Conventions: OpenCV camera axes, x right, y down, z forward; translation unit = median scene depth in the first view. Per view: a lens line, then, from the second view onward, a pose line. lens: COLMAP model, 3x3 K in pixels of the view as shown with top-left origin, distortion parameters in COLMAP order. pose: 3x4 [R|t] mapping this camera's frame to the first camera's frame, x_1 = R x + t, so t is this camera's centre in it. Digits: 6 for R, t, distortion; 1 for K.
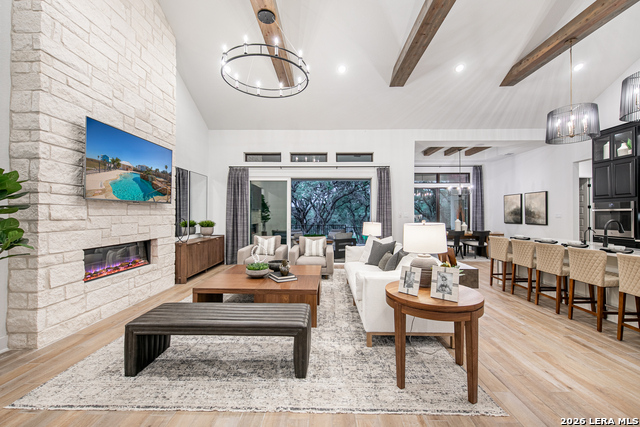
lens RADIAL K [[278.7, 0, 319.4], [0, 278.7, 212.1], [0, 0, 1]] dist [0.000772, -0.000015]
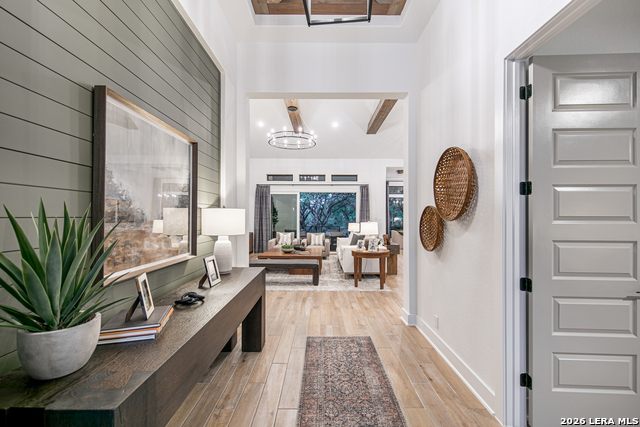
lens RADIAL K [[278.7, 0, 318.5], [0, 278.7, 215.1], [0, 0, 1]] dist [0.000772, -0.000015]
pose [[0.999950, 0.000876, 0.009922, -0.020884], [-0.000863, 0.999999, -0.001277, -0.004795], [-0.009923, 0.001269, 0.999950, -0.434801]]
